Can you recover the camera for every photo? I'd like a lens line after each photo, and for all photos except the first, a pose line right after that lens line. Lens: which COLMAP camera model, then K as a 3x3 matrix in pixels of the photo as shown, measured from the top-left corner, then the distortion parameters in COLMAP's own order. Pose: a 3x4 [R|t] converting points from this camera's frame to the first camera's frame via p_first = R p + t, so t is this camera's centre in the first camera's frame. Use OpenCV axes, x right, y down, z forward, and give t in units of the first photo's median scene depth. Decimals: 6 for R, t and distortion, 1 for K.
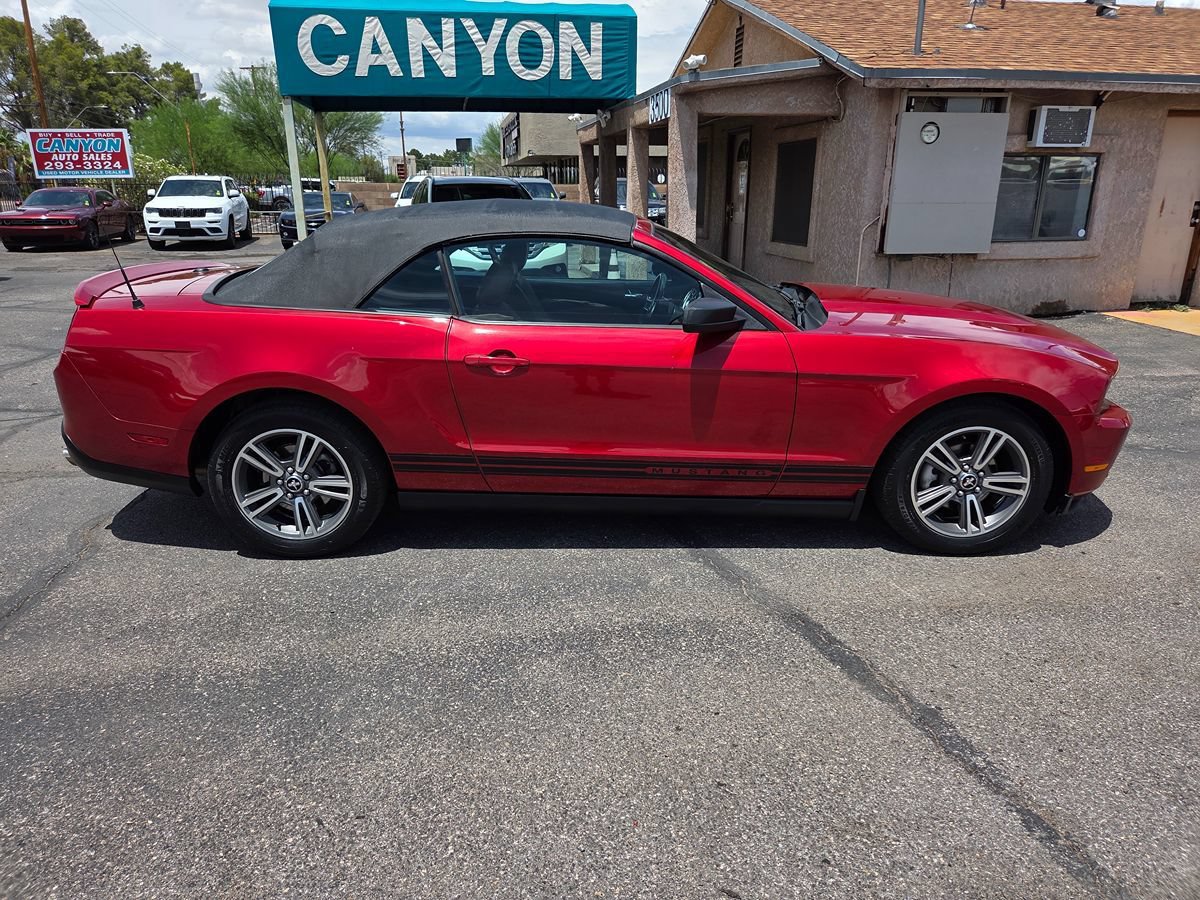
lens RADIAL K [[808.8, 0, 597.1], [0, 808.8, 441.4], [0, 0, 1]] dist [0.060263, -0.050992]
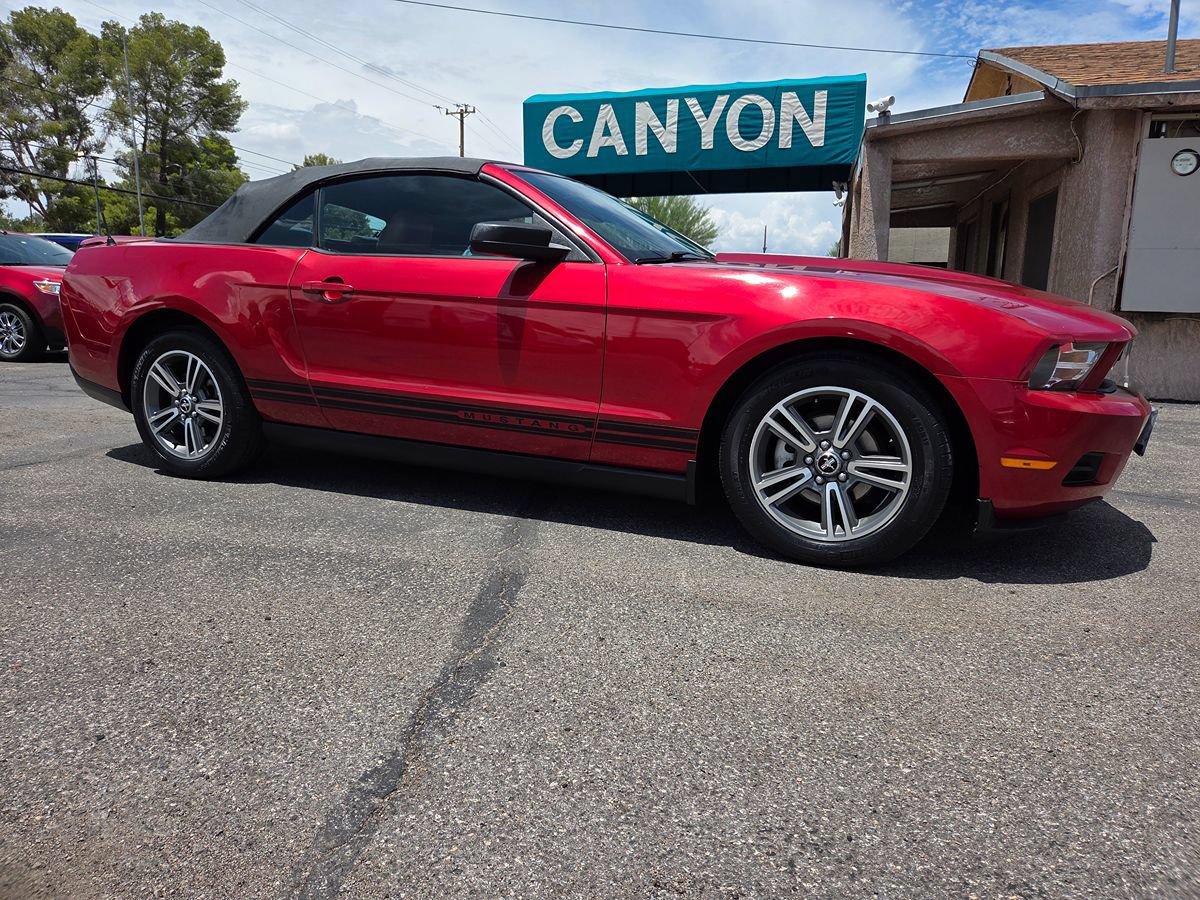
lens RADIAL K [[808.8, 0, 595.9], [0, 808.8, 431.8], [0, 0, 1]] dist [0.060263, -0.050992]
pose [[0.908616, 0.080015, -0.409896, 0.207010], [-0.141881, 0.982242, -0.122765, 0.052211], [0.392794, 0.169703, 0.903833, 0.087349]]
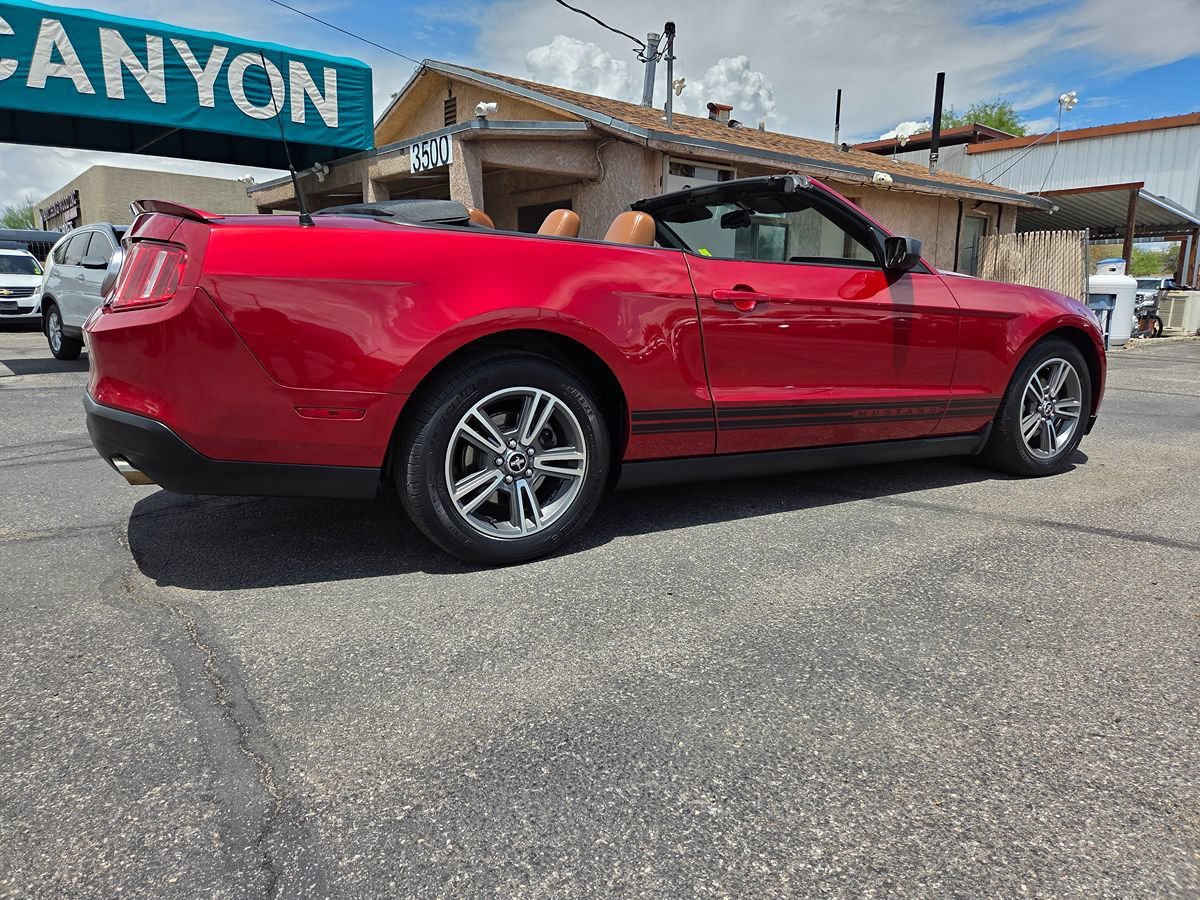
lens RADIAL K [[808.8, 0, 598.0], [0, 808.8, 446.0], [0, 0, 1]] dist [0.060263, -0.050992]
pose [[0.871163, -0.081373, 0.484204, -0.245320], [0.138908, 0.986728, -0.084094, 0.040734], [-0.470935, 0.140519, 0.870905, 0.108514]]
